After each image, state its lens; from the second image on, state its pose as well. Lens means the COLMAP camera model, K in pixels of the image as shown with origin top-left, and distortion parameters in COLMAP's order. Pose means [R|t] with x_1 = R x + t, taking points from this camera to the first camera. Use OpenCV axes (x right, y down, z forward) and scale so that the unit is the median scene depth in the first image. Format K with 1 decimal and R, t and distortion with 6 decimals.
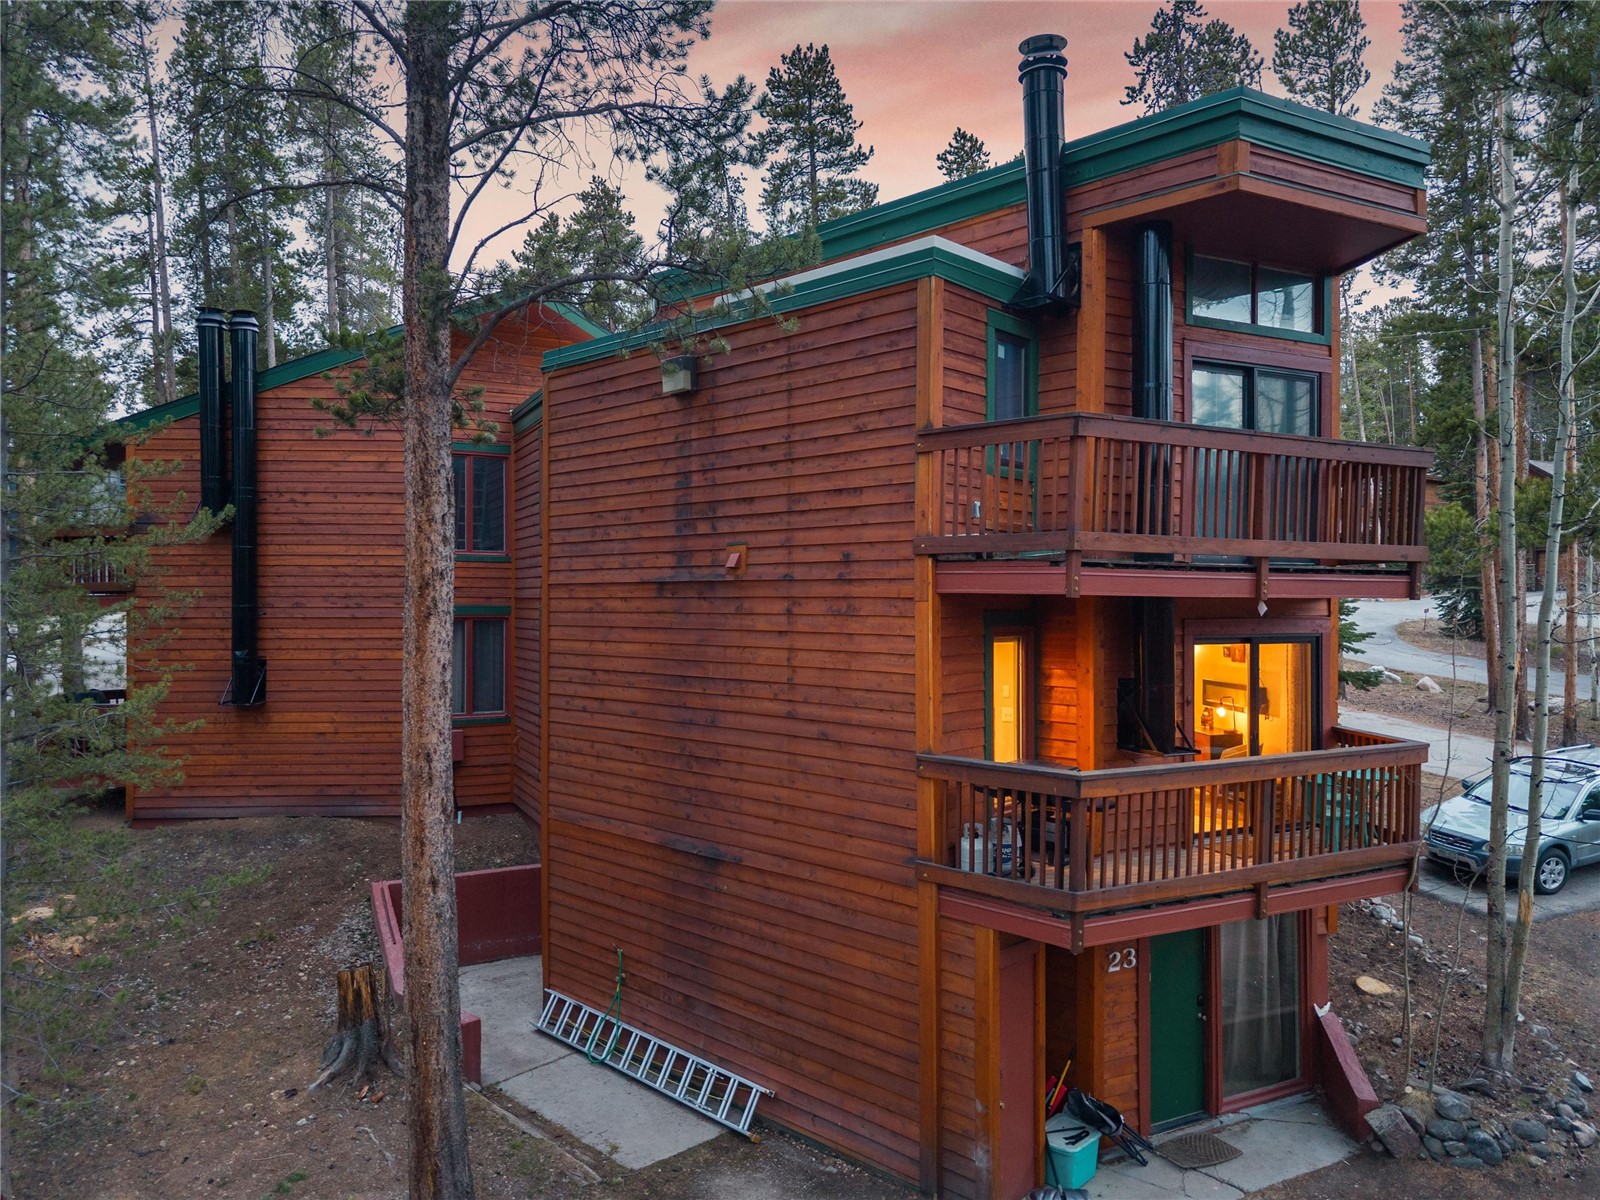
lens RADIAL K [[1139.8, 0, 800.0], [0, 1139.8, 600.0], [0, 0, 1]] dist [-0.005159, -0.005173]
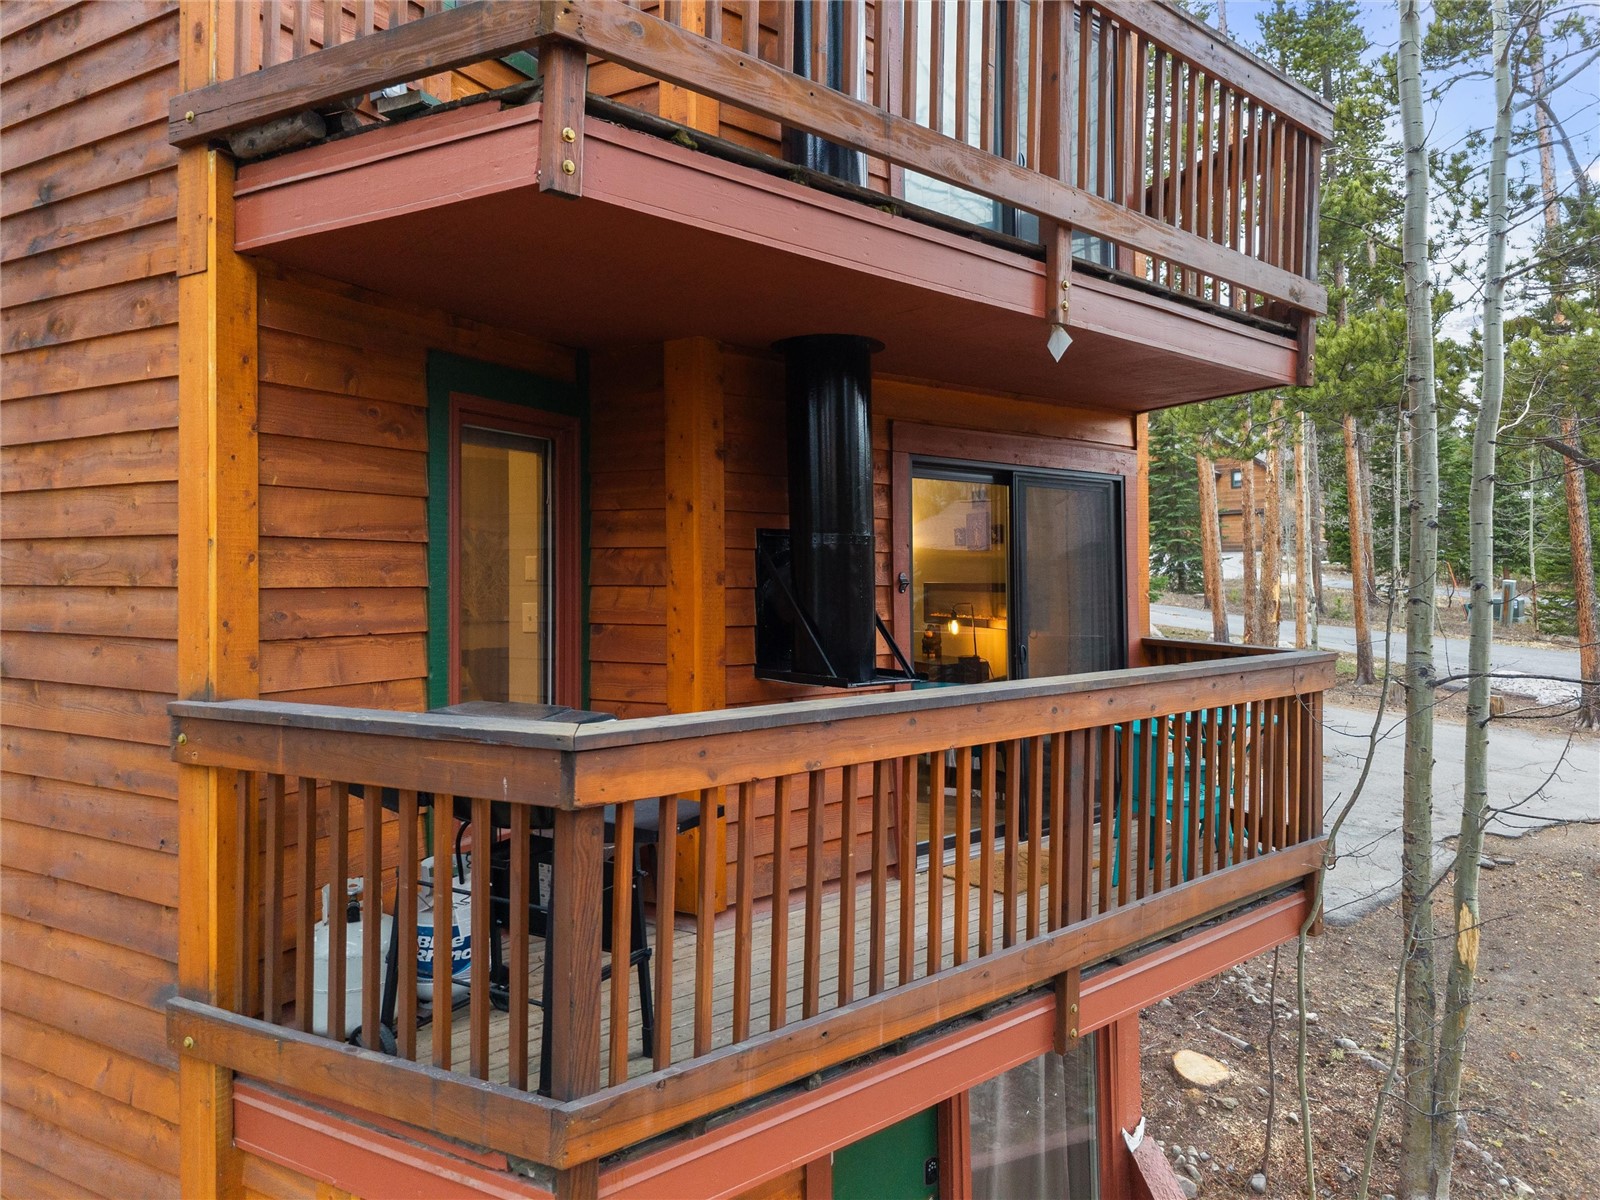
lens RADIAL K [[1109.9, 0, 800.0], [0, 1109.9, 600.0], [0, 0, 1]] dist [0.199364, -0.331260]
pose [[0.972714, -0.014877, 0.231532, 0.201146], [0.010325, 0.999729, 0.020861, 0.094378], [-0.231779, -0.017902, 0.972604, 0.583832]]
